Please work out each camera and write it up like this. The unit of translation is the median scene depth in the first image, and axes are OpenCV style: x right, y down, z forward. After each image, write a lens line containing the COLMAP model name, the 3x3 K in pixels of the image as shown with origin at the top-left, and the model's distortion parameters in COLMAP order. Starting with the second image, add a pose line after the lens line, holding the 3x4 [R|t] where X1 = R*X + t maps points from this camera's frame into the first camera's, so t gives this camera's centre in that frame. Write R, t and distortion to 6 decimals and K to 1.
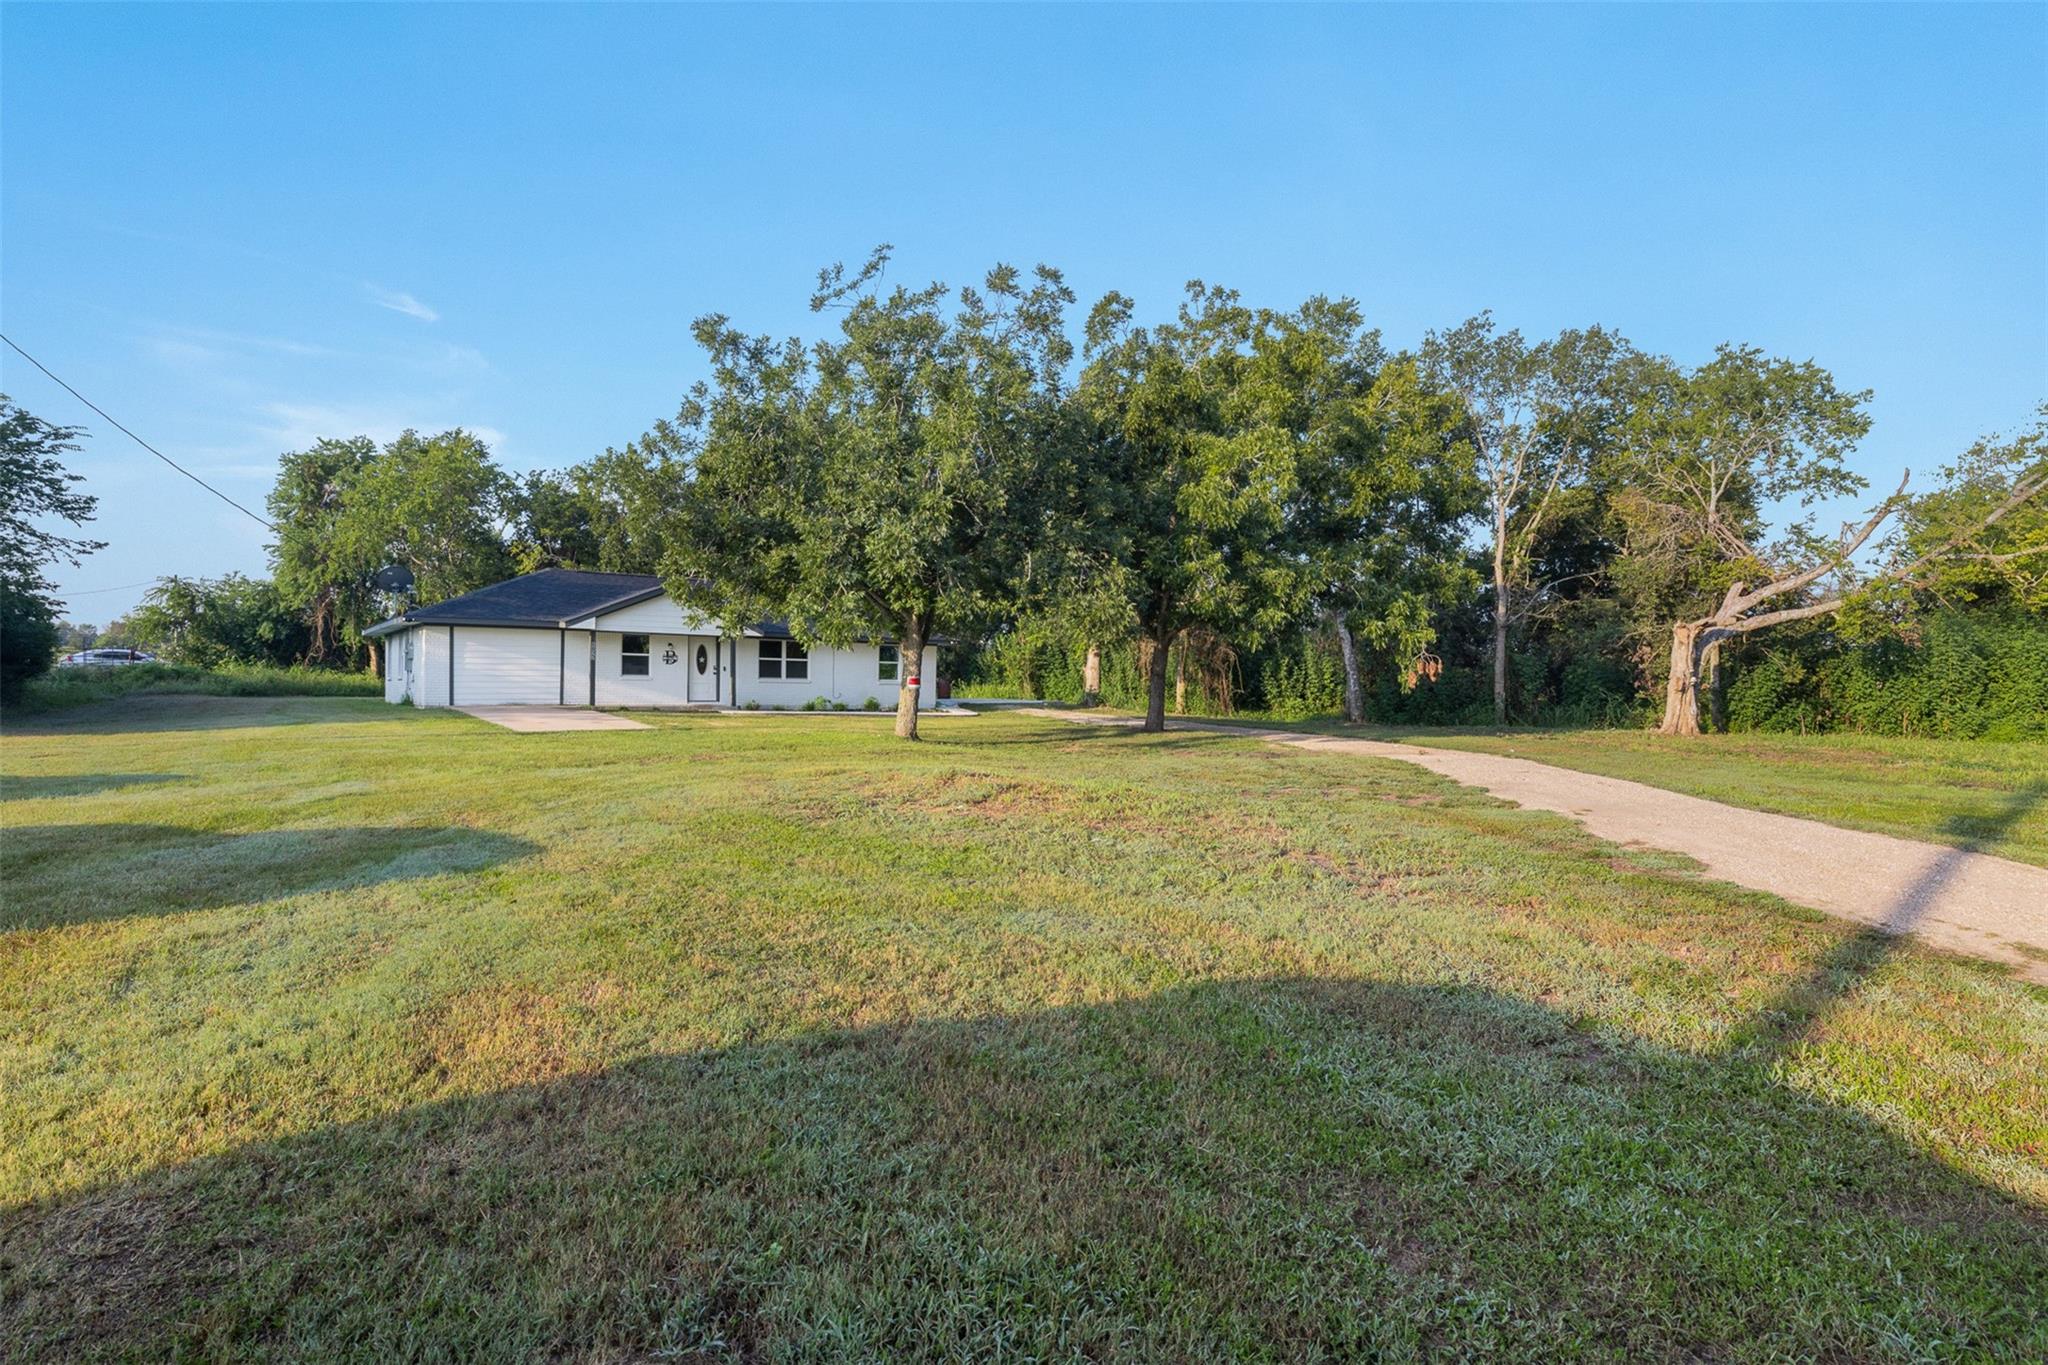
lens RADIAL K [[1017.0, 0, 1030.3], [0, 1017.0, 674.8], [0, 0, 1]] dist [0.004423, 0.000221]
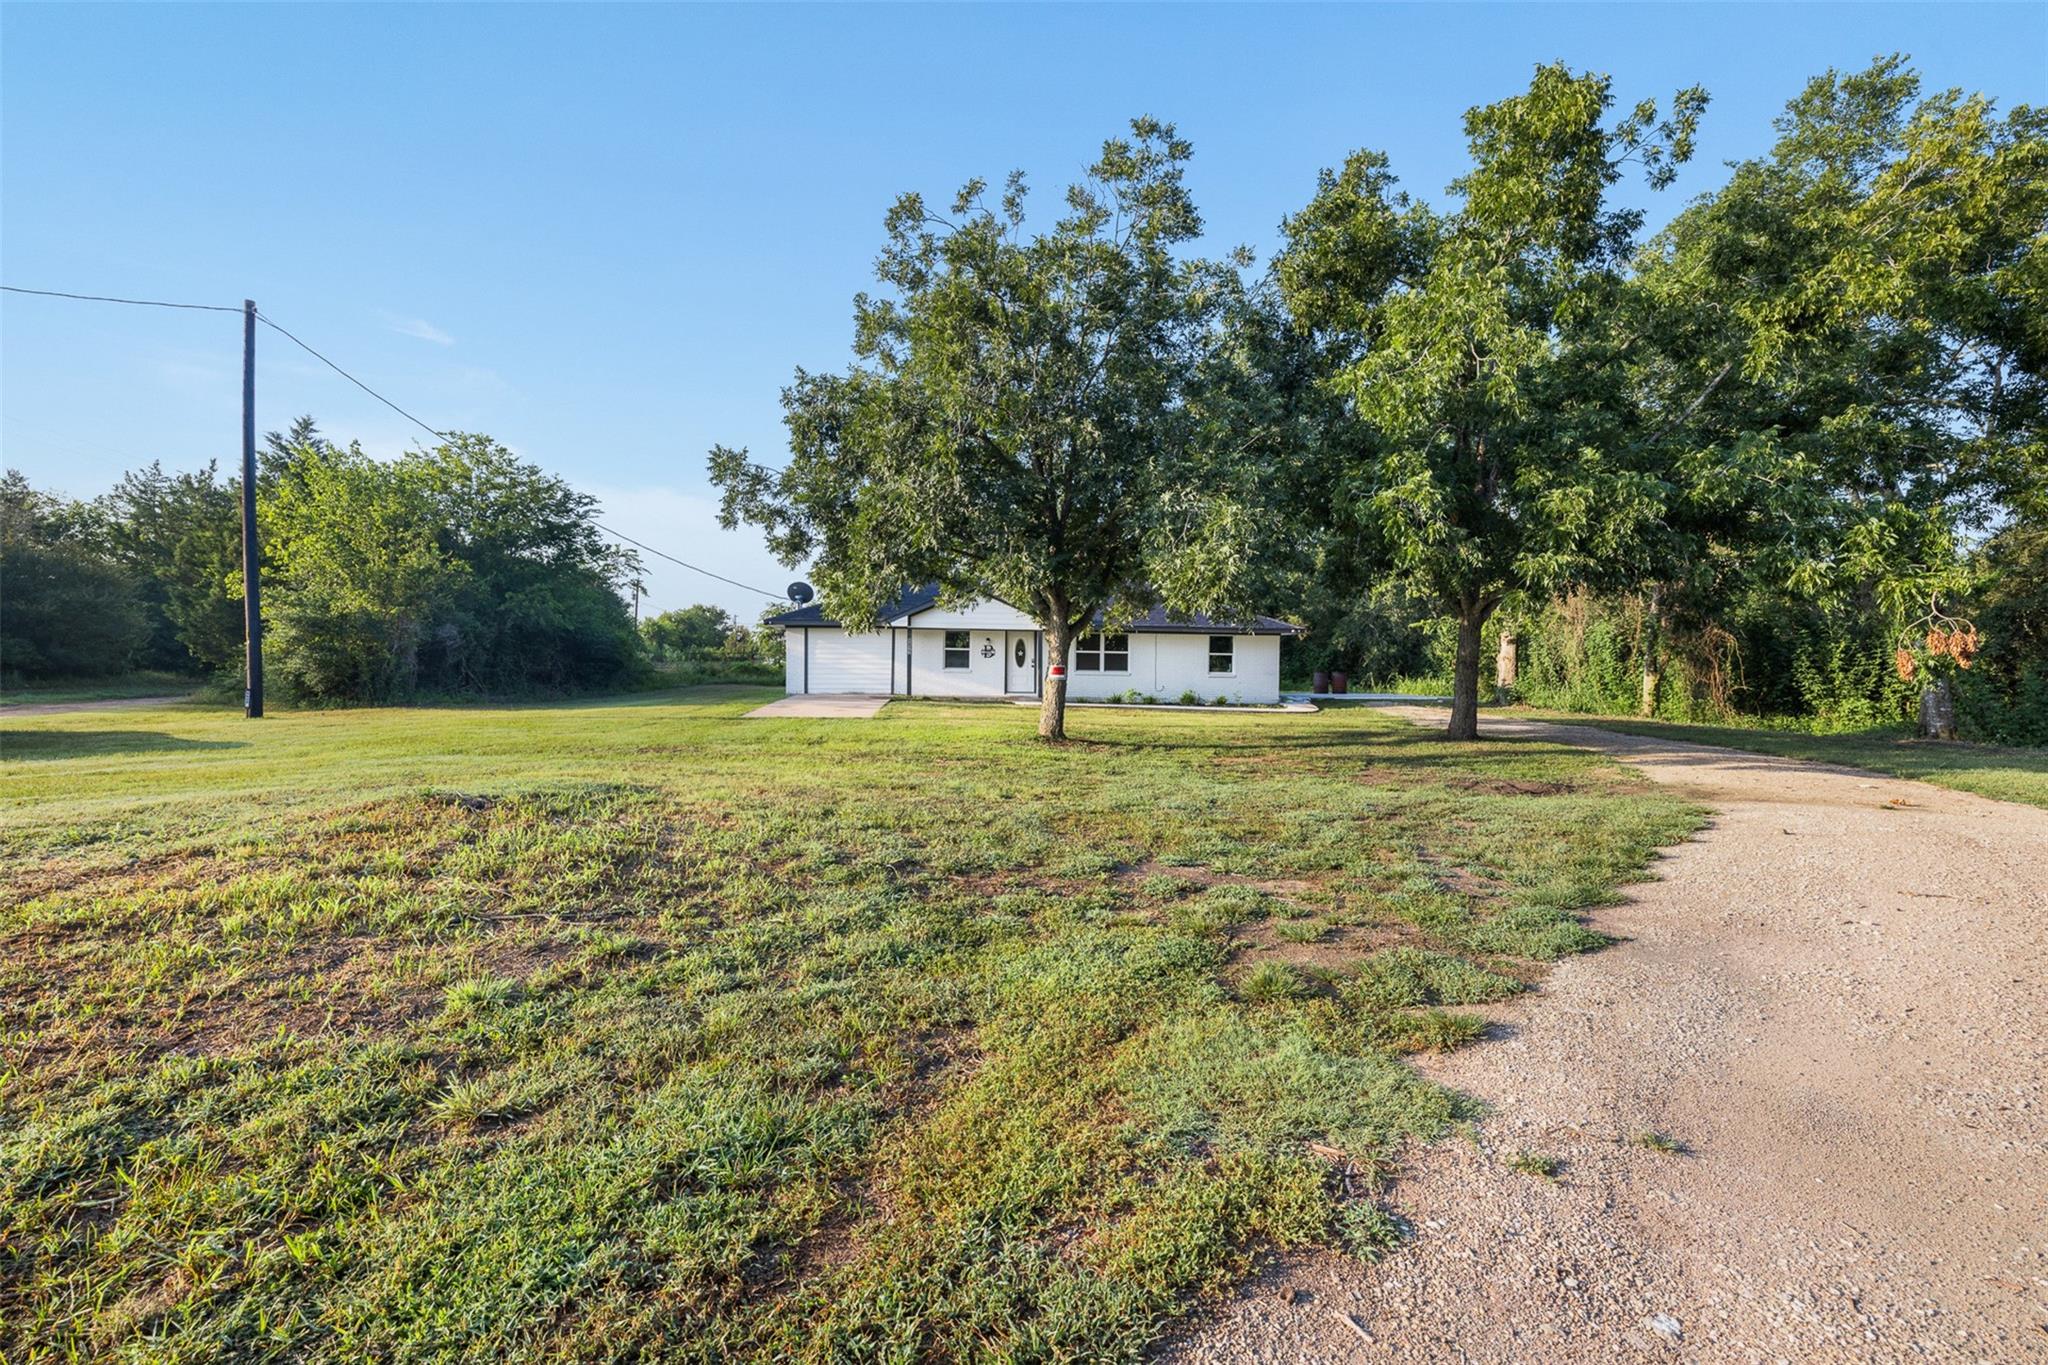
lens RADIAL K [[866.5, 0, 1023.5], [0, 866.5, 690.9], [0, 0, 1]] dist [-0.010743, -0.000290]
pose [[0.803267, 0.009264, -0.595547, 0.216603], [0.002507, 0.999818, 0.018935, 0.007262], [0.595613, -0.016703, 0.803098, 0.277994]]
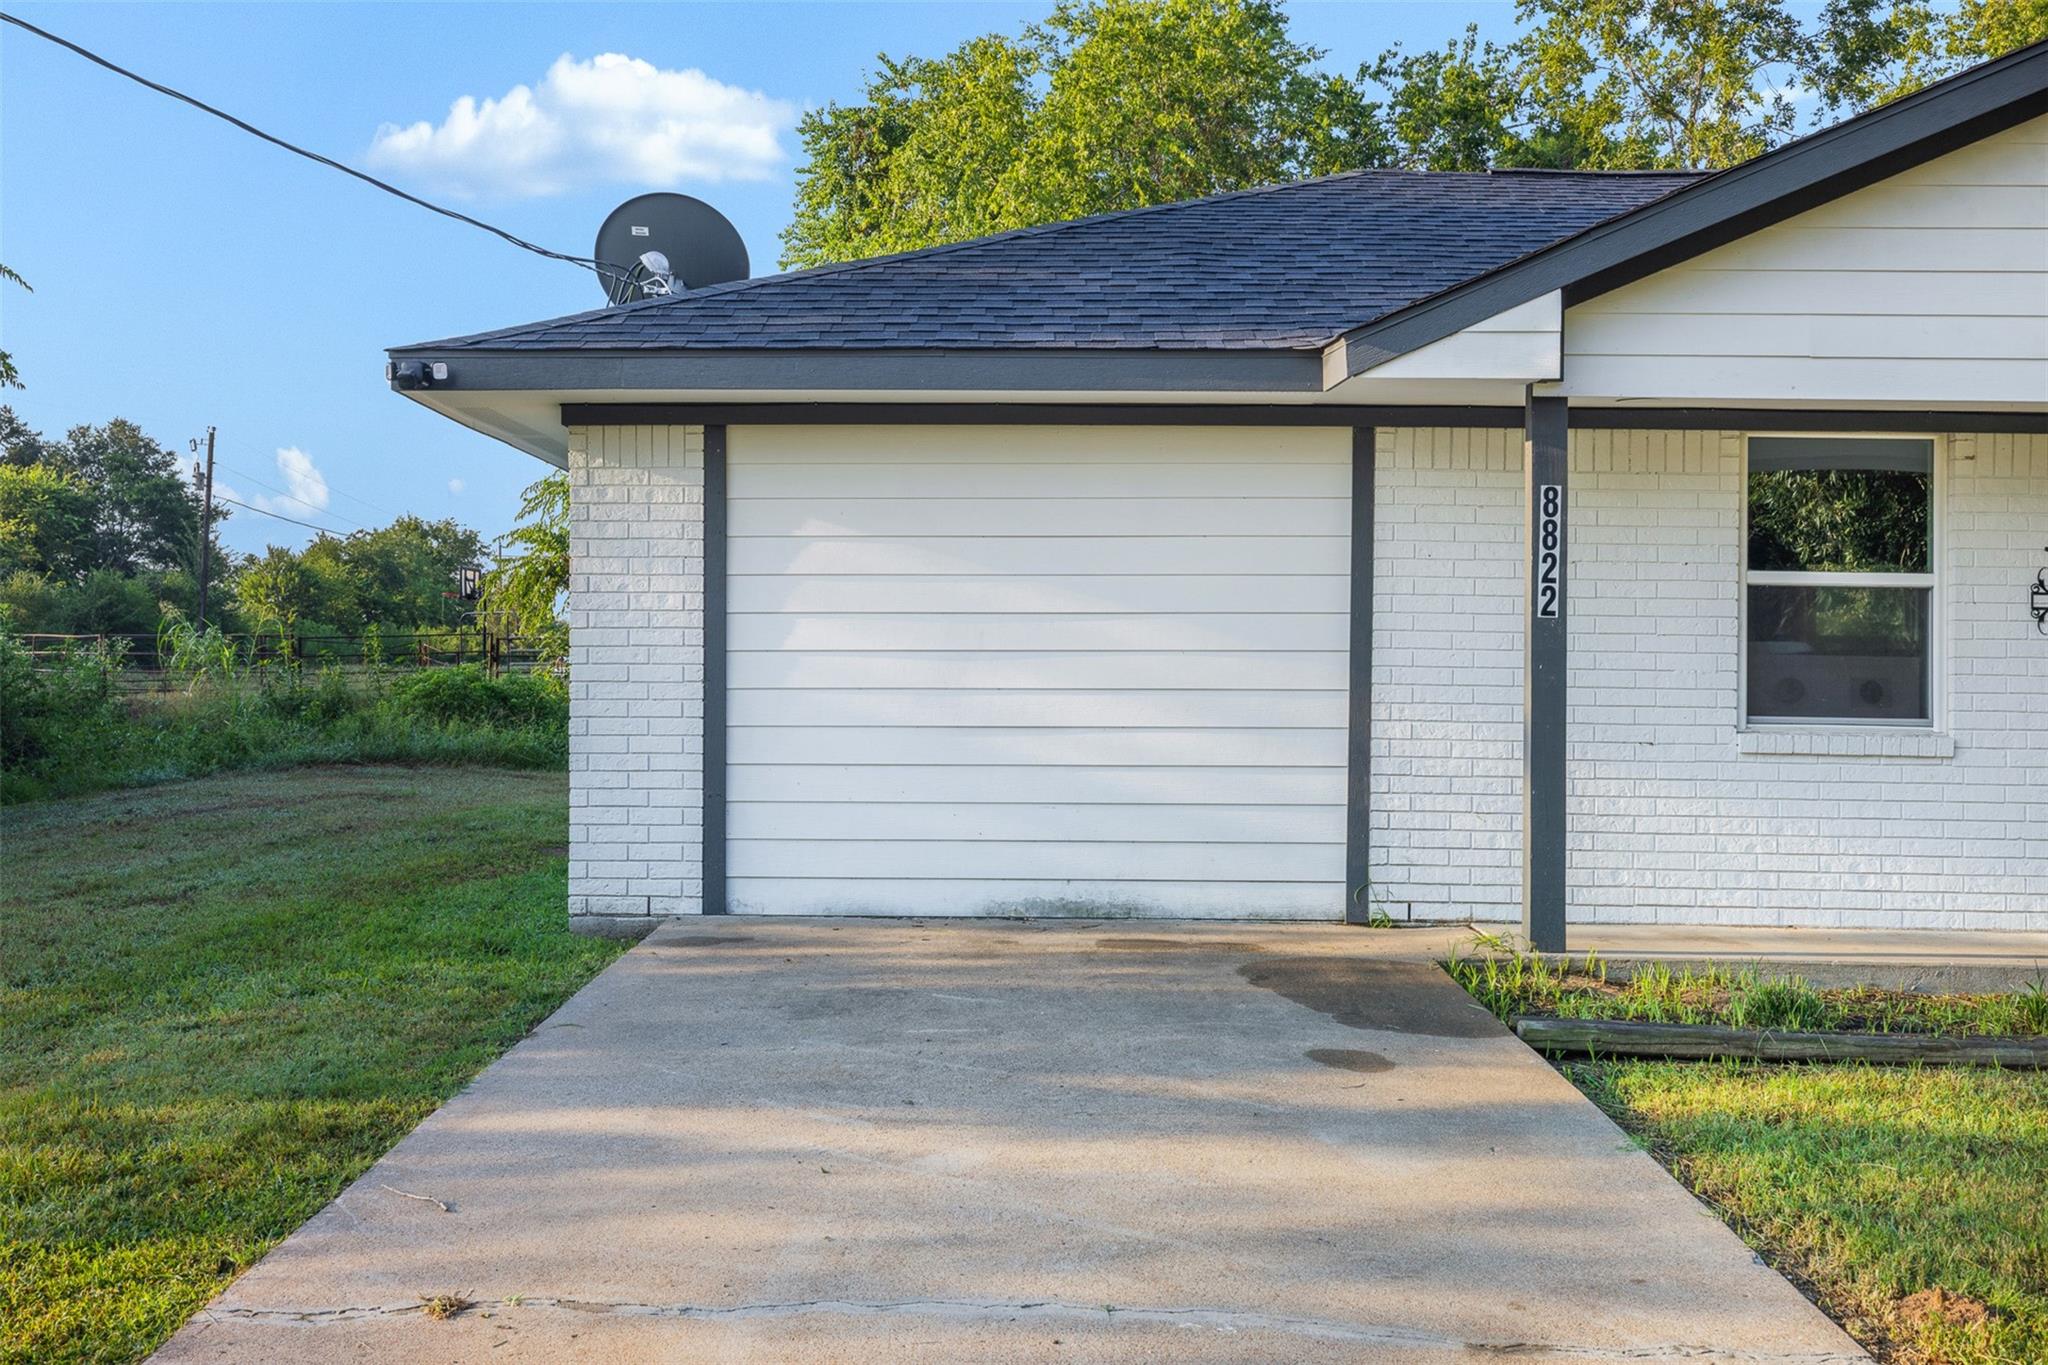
lens RADIAL K [[2083.0, 0, 1024.7], [0, 2083.0, 680.3], [0, 0, 1]] dist [-0.015736, 0.000000]
pose [[0.752368, -0.006879, -0.658707, -0.267372], [0.003915, 0.999975, -0.005972, -0.004220], [0.658731, 0.001914, 0.752376, 0.668286]]
